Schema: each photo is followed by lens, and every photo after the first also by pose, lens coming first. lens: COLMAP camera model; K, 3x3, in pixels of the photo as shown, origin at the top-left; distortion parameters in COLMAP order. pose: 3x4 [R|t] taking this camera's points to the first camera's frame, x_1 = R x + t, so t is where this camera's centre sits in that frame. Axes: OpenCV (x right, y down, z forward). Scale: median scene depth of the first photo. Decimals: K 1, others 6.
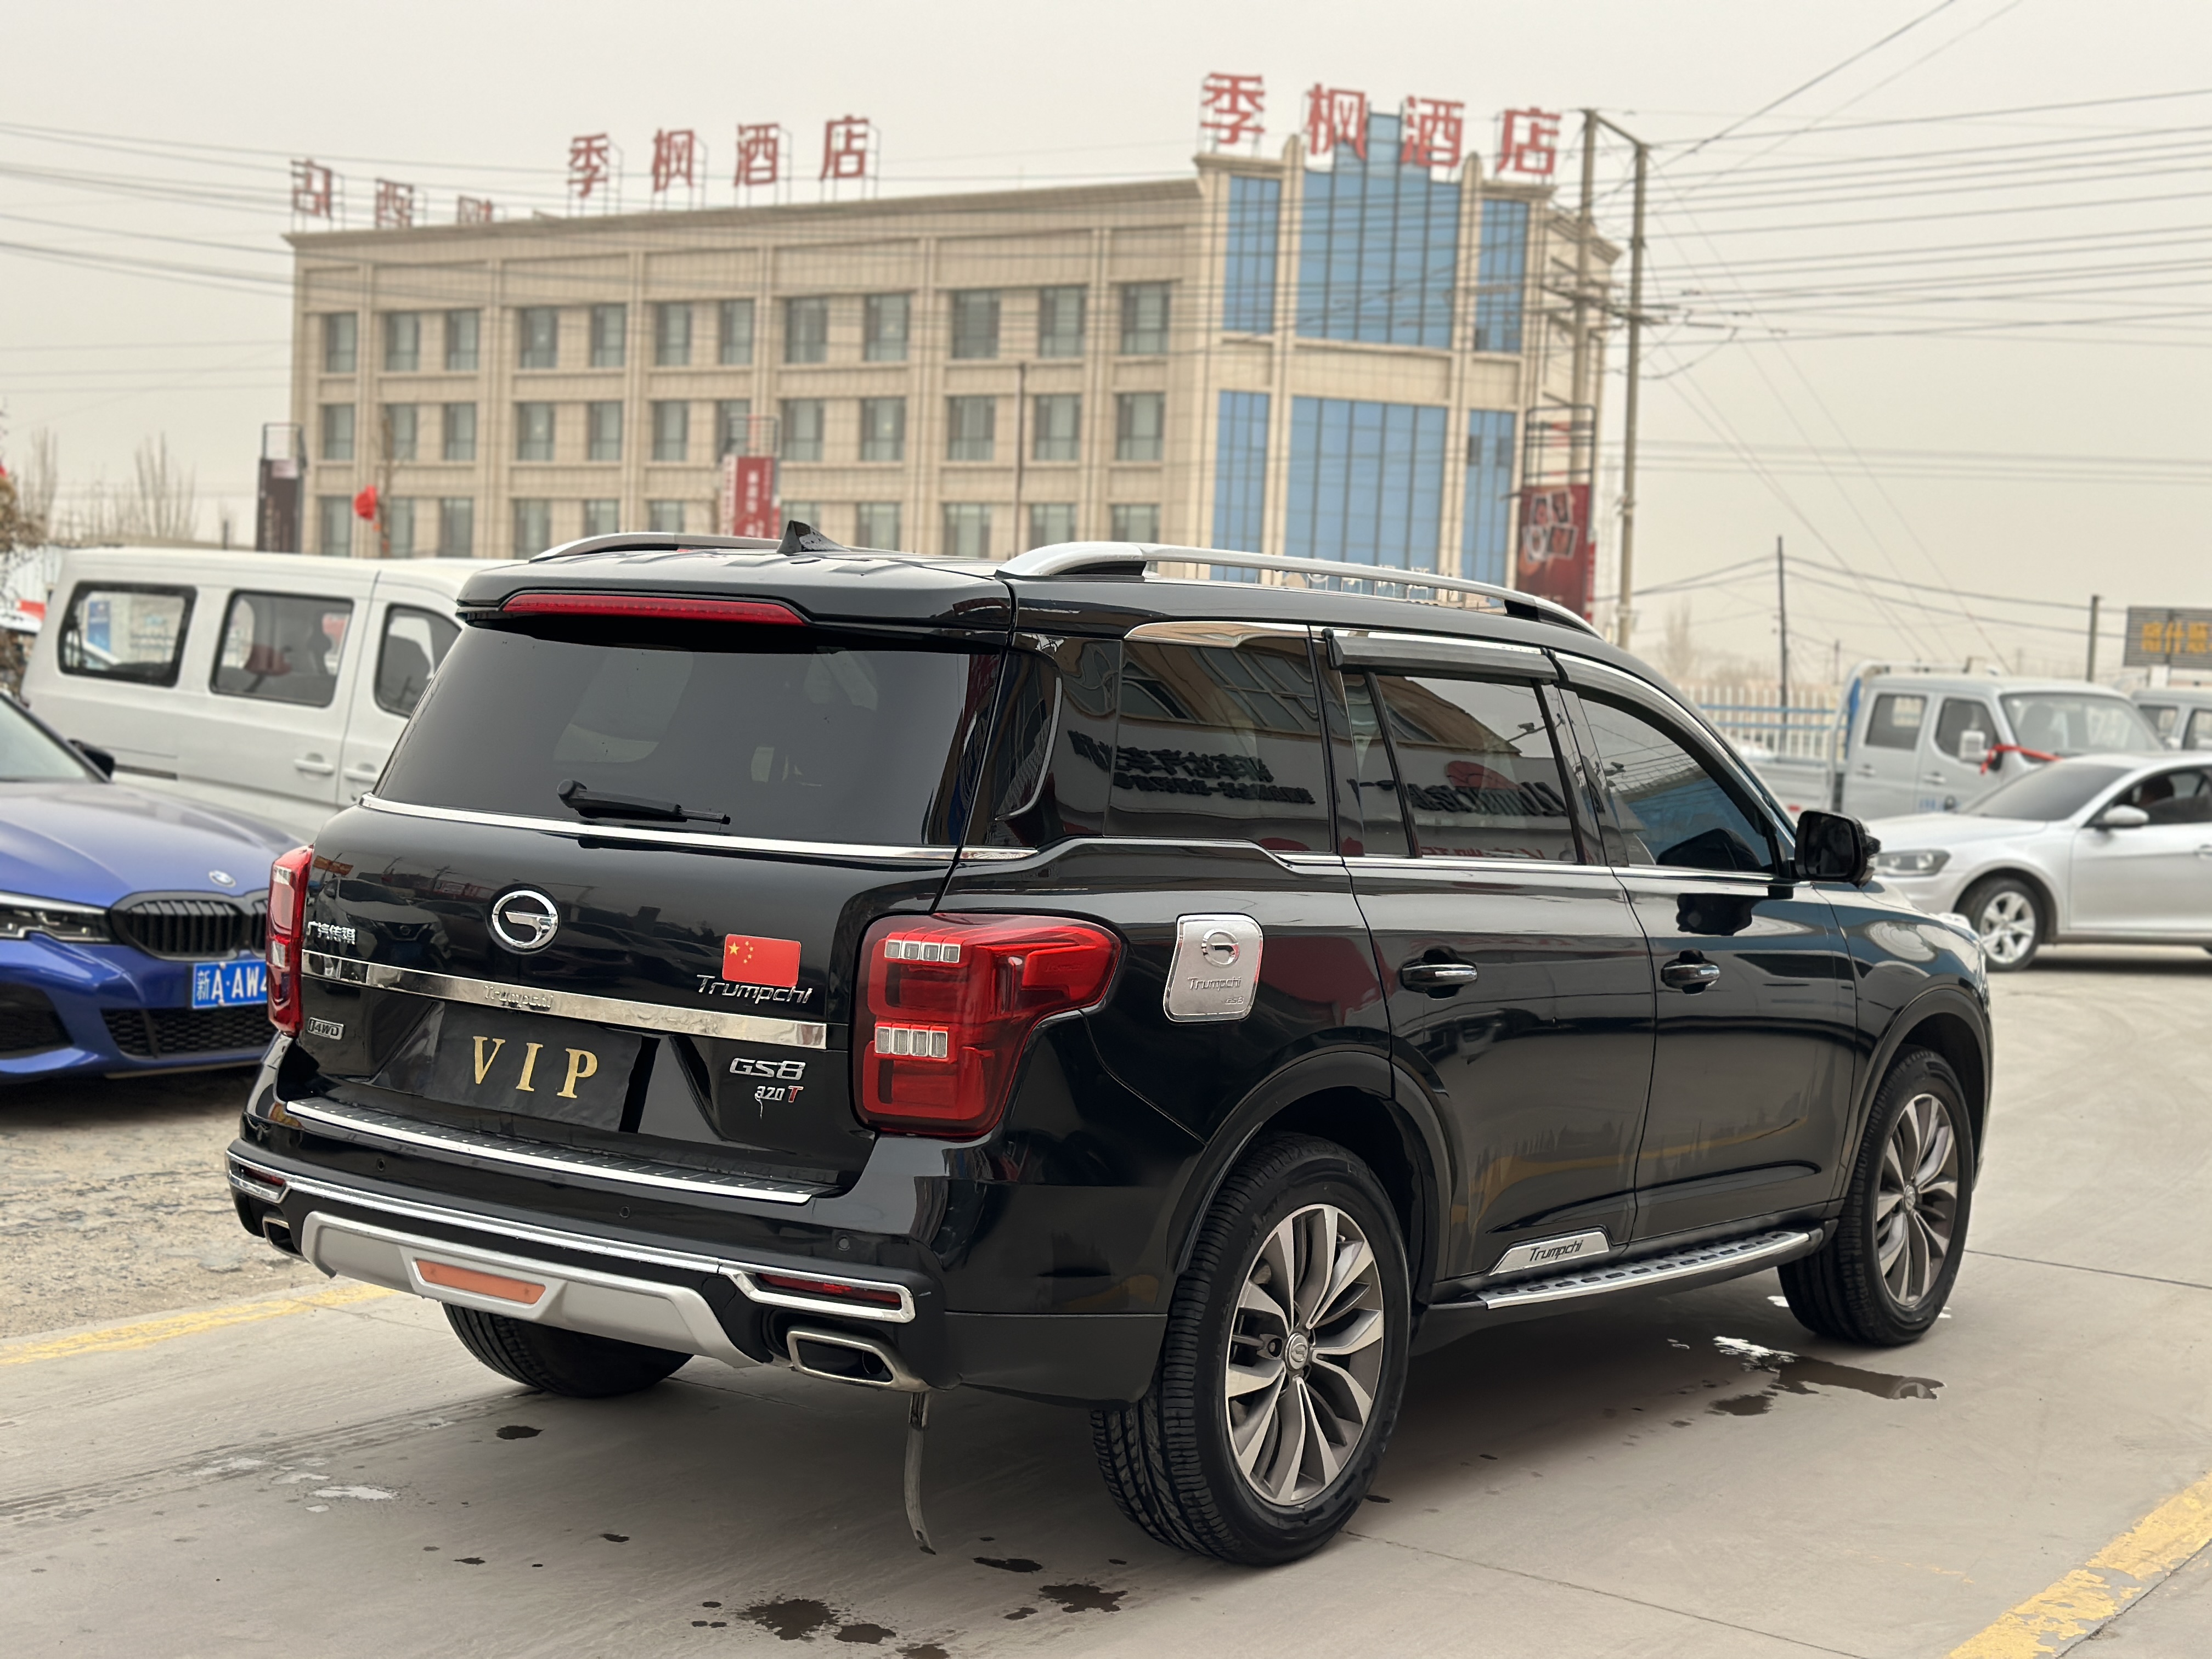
lens RADIAL K [[3081.2, 0, 1111.9], [0, 3081.2, 867.3], [0, 0, 1]] dist [0.138259, -0.059302]
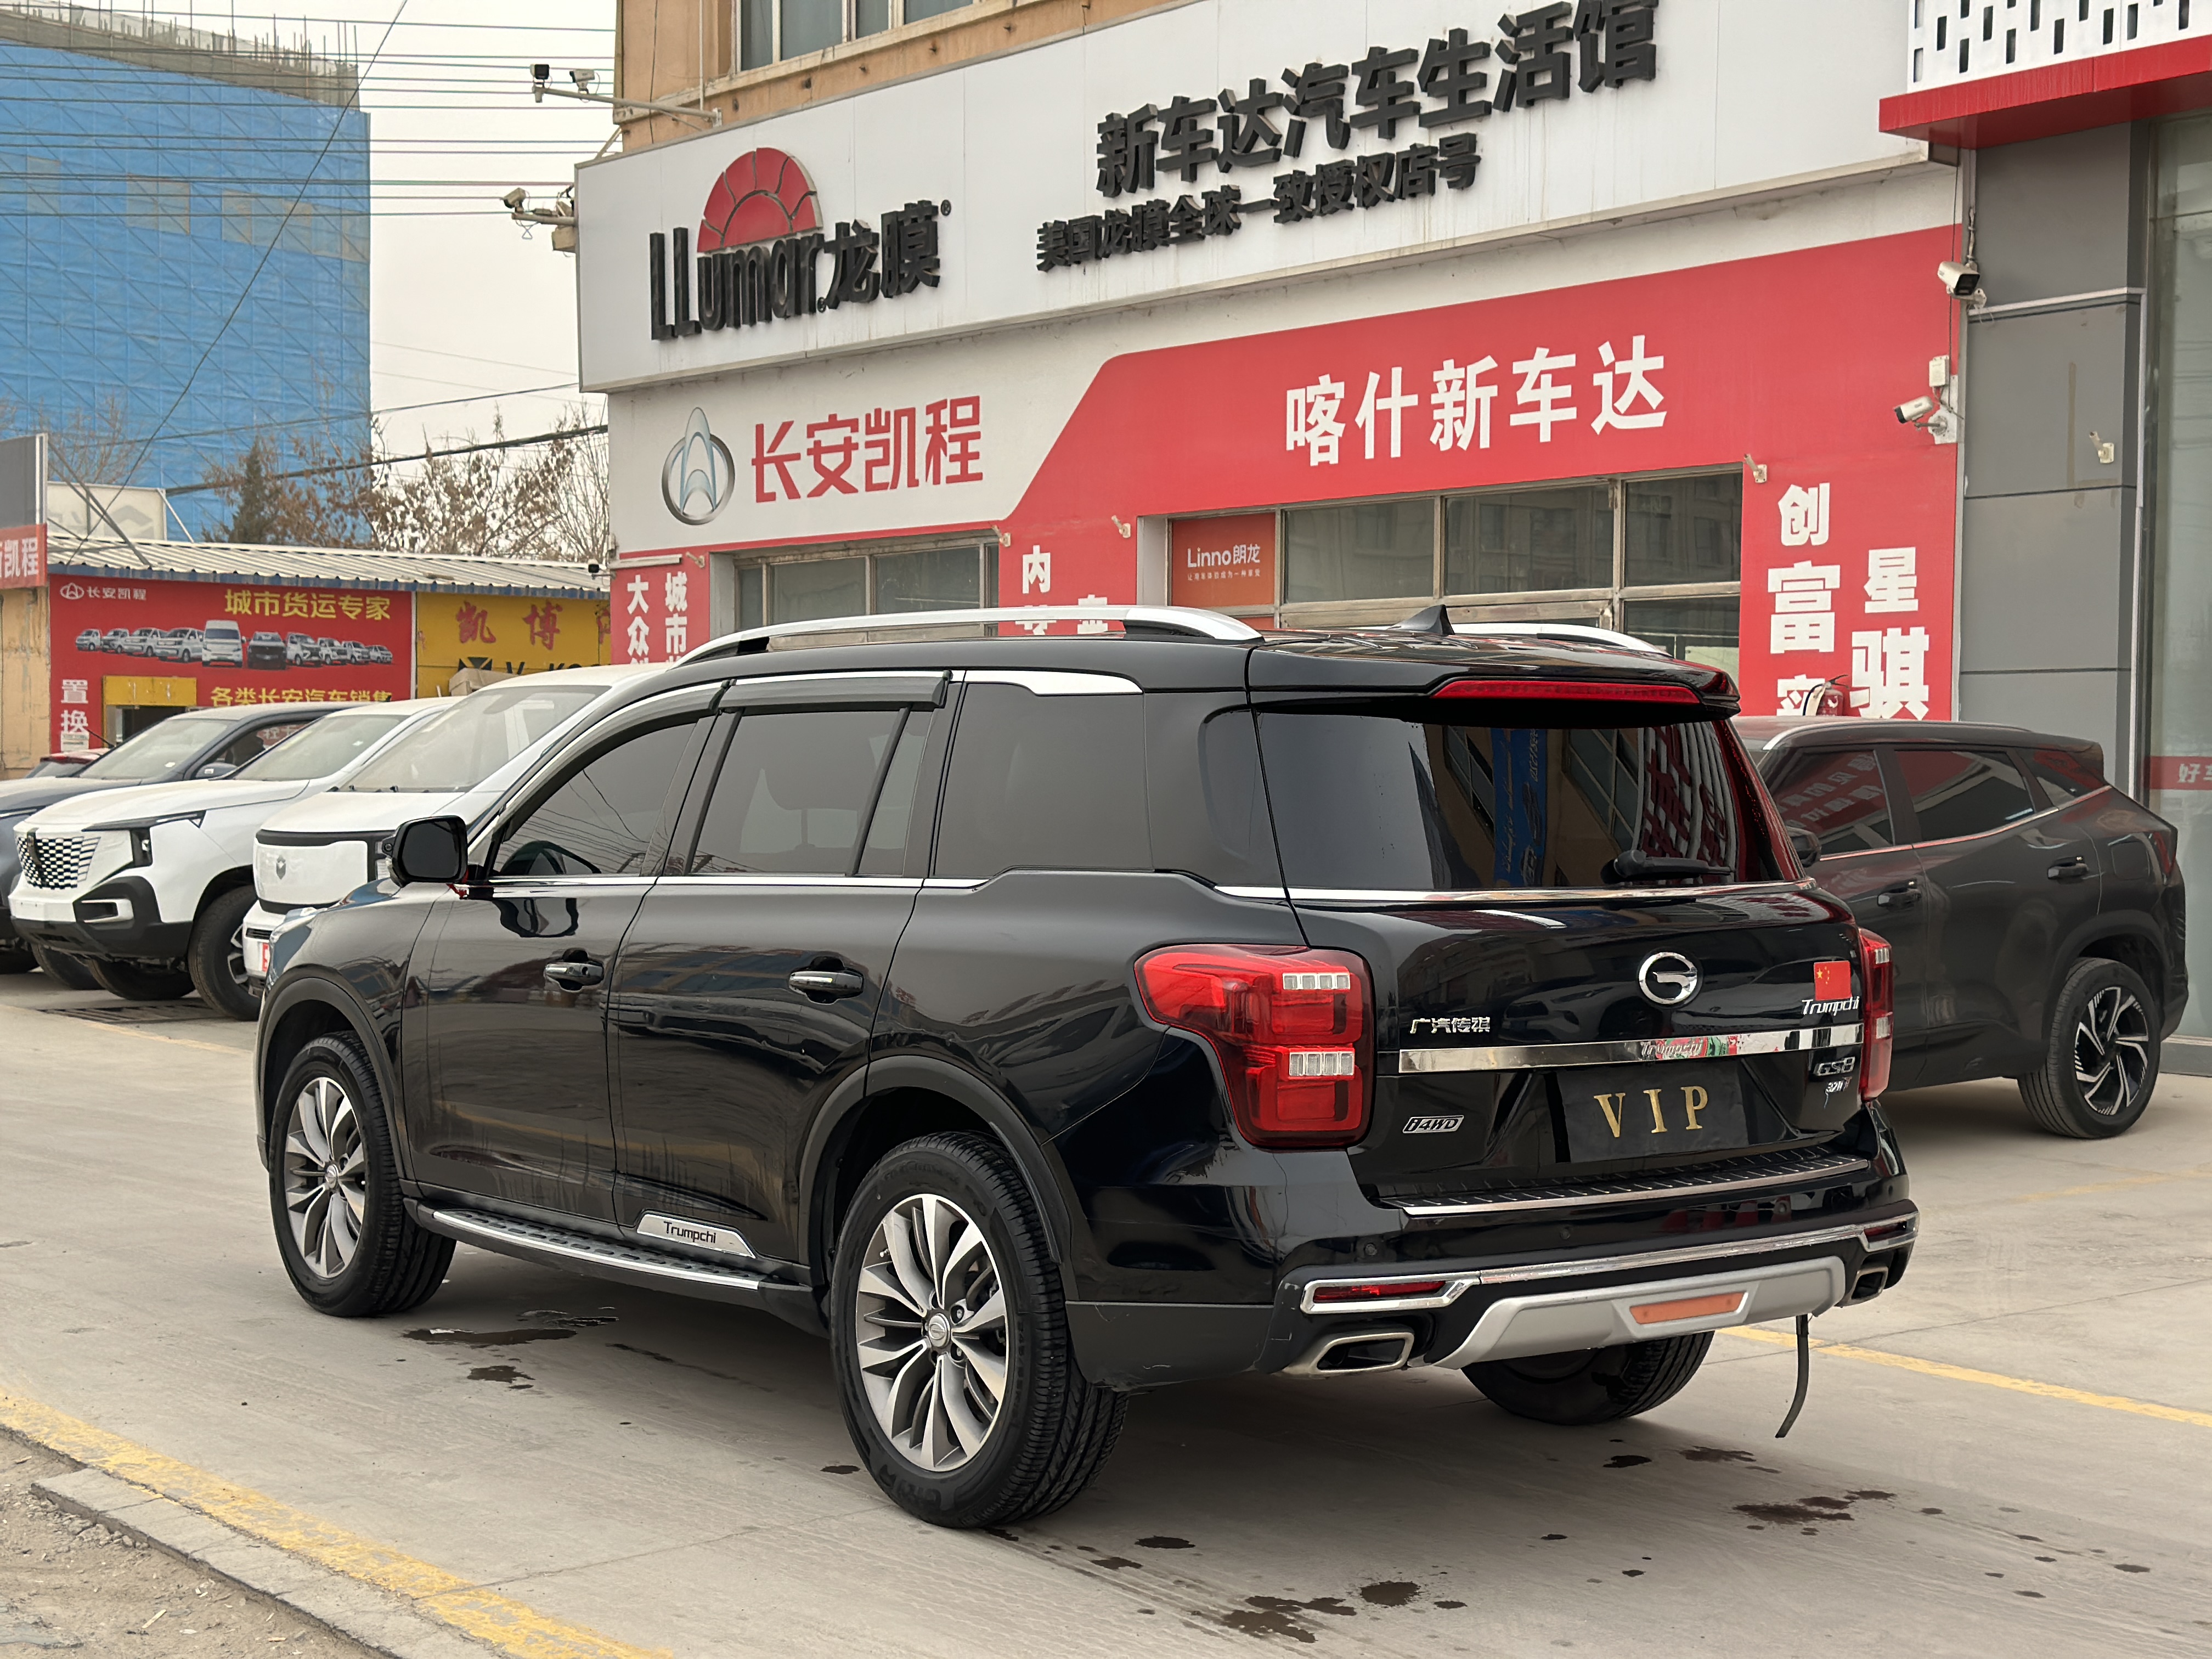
lens RADIAL K [[3081.2, 0, 1111.9], [0, 3081.2, 867.3], [0, 0, 1]] dist [0.138259, -0.059302]
pose [[0.285190, -0.080308, 0.955101, -1.287608], [0.059269, 0.996054, 0.066054, -0.106428], [-0.956637, 0.037770, 0.288825, 0.859658]]
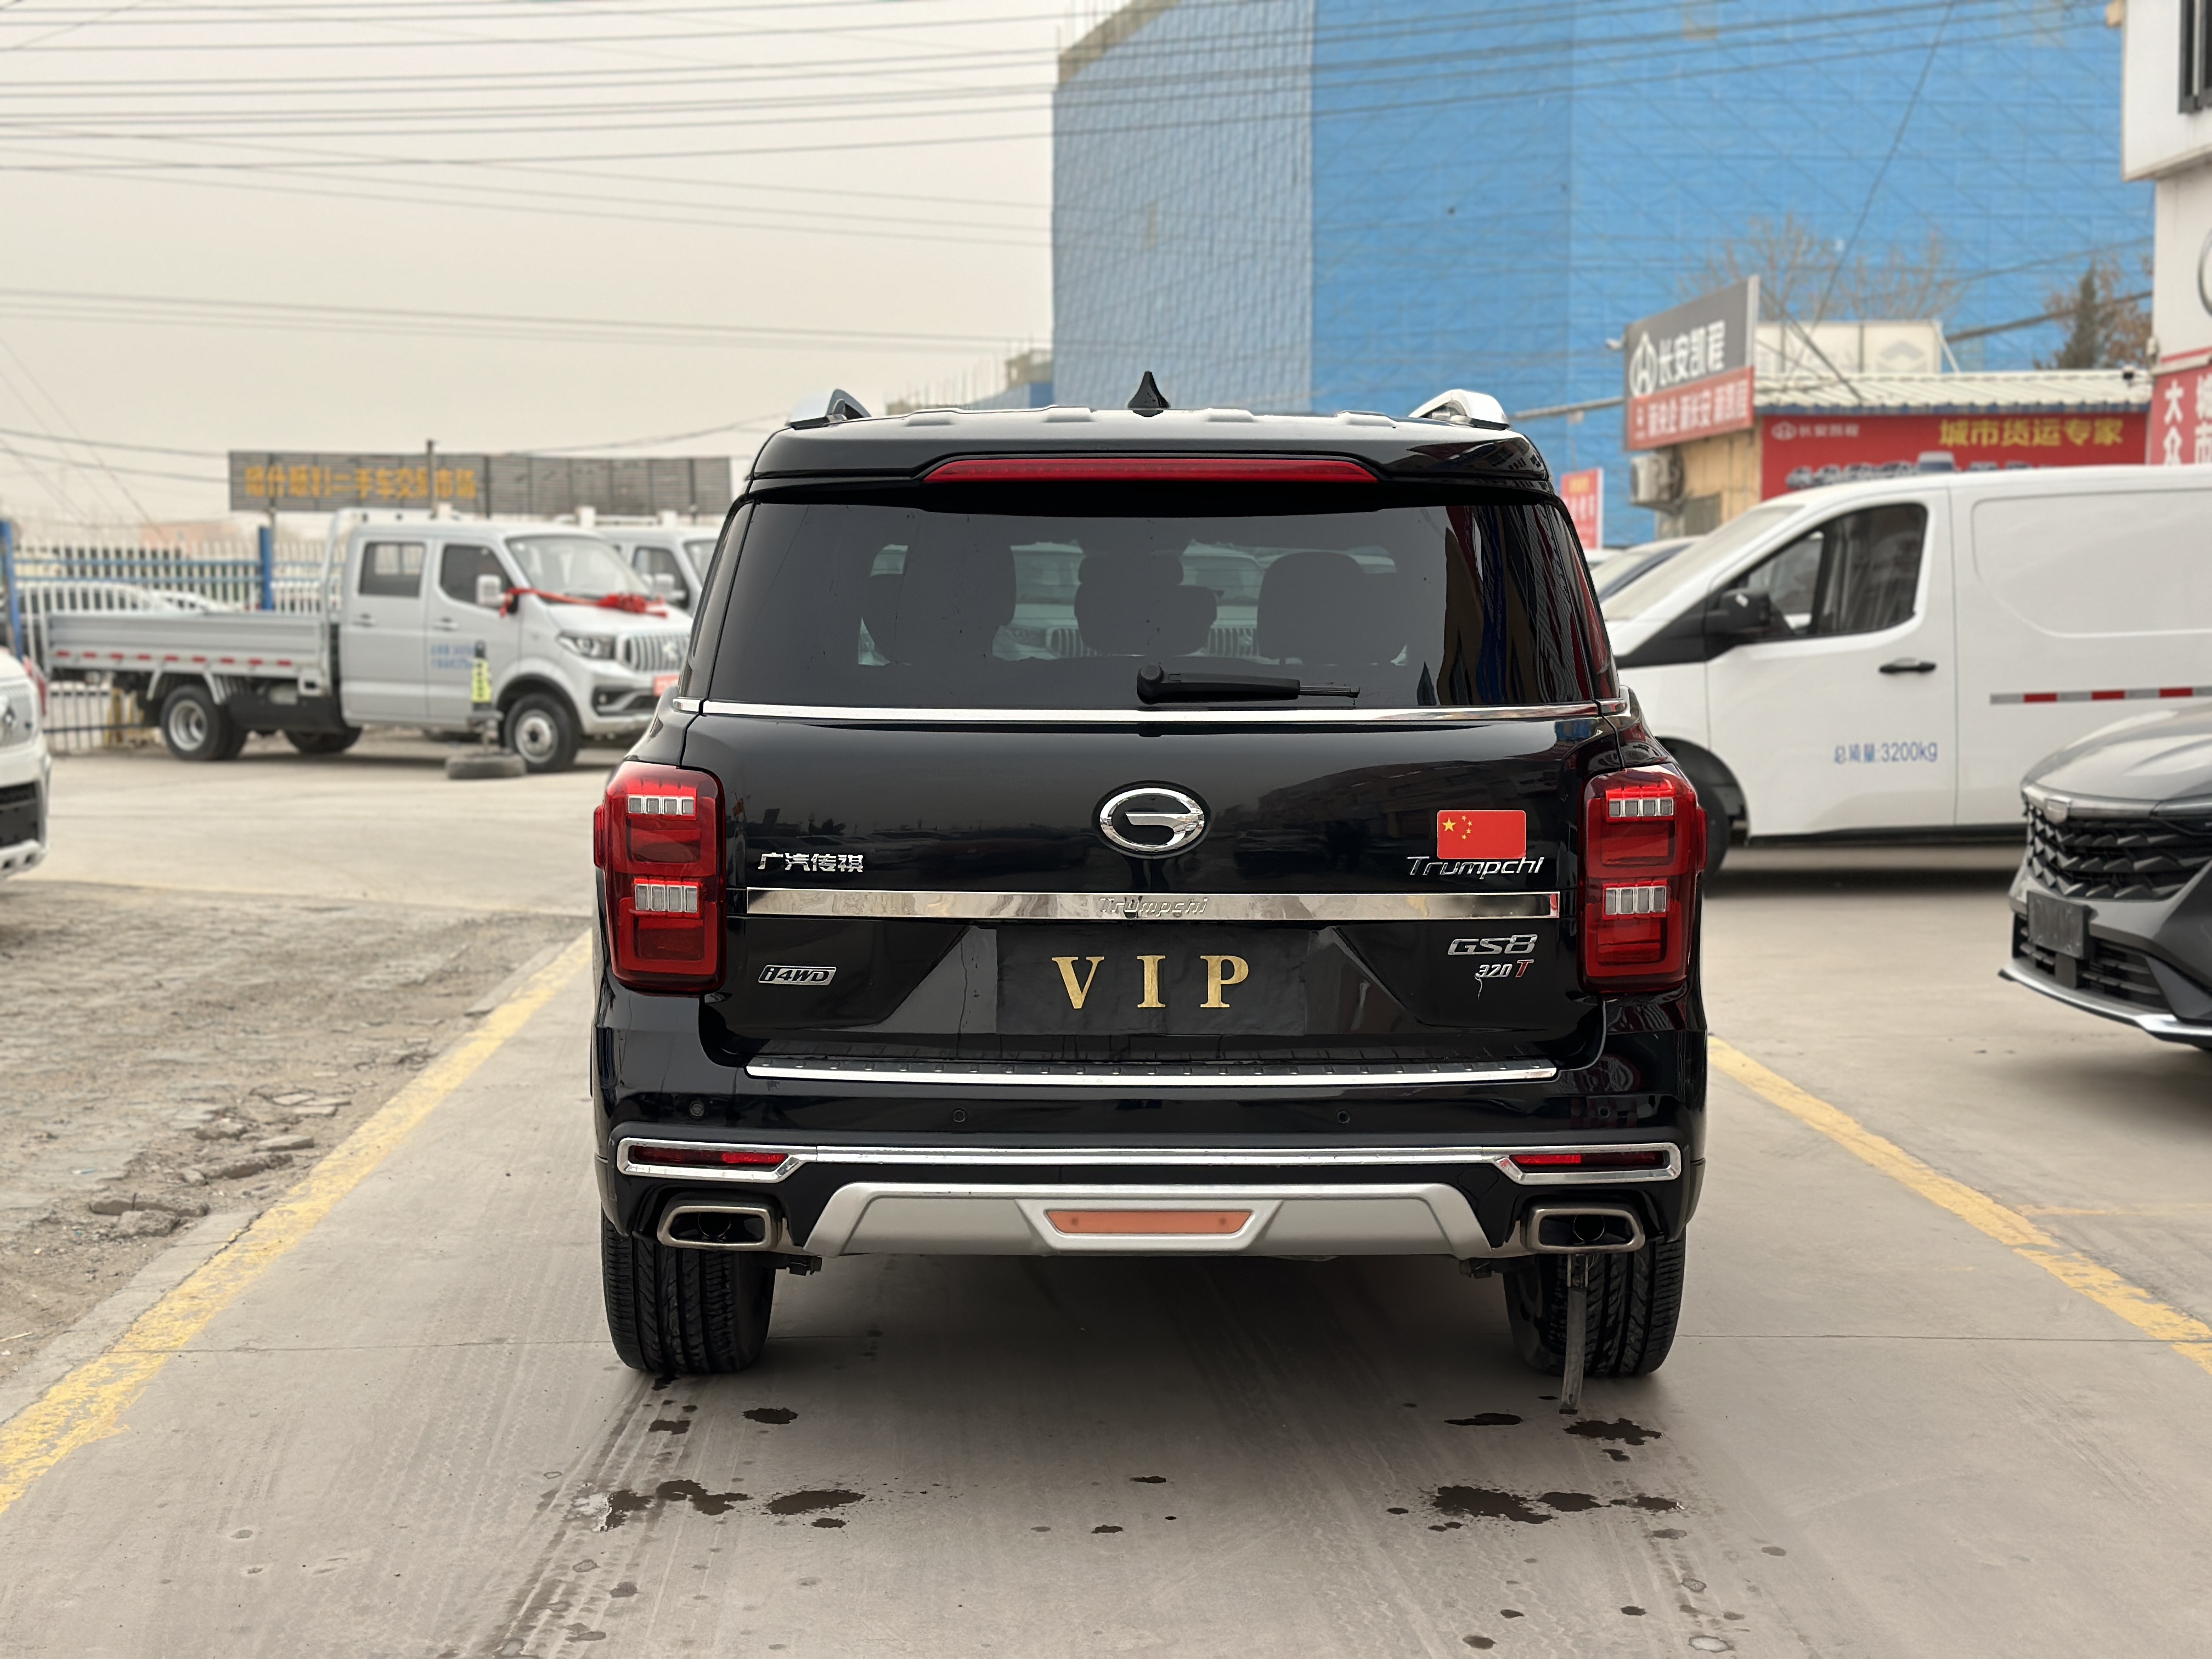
lens RADIAL K [[3081.2, 0, 1111.9], [0, 3081.2, 867.3], [0, 0, 1]] dist [0.138259, -0.059302]
pose [[0.803811, -0.101258, 0.586203, -0.720496], [0.072387, 0.994733, 0.072566, -0.035070], [-0.590464, -0.015896, 0.806908, 0.277281]]
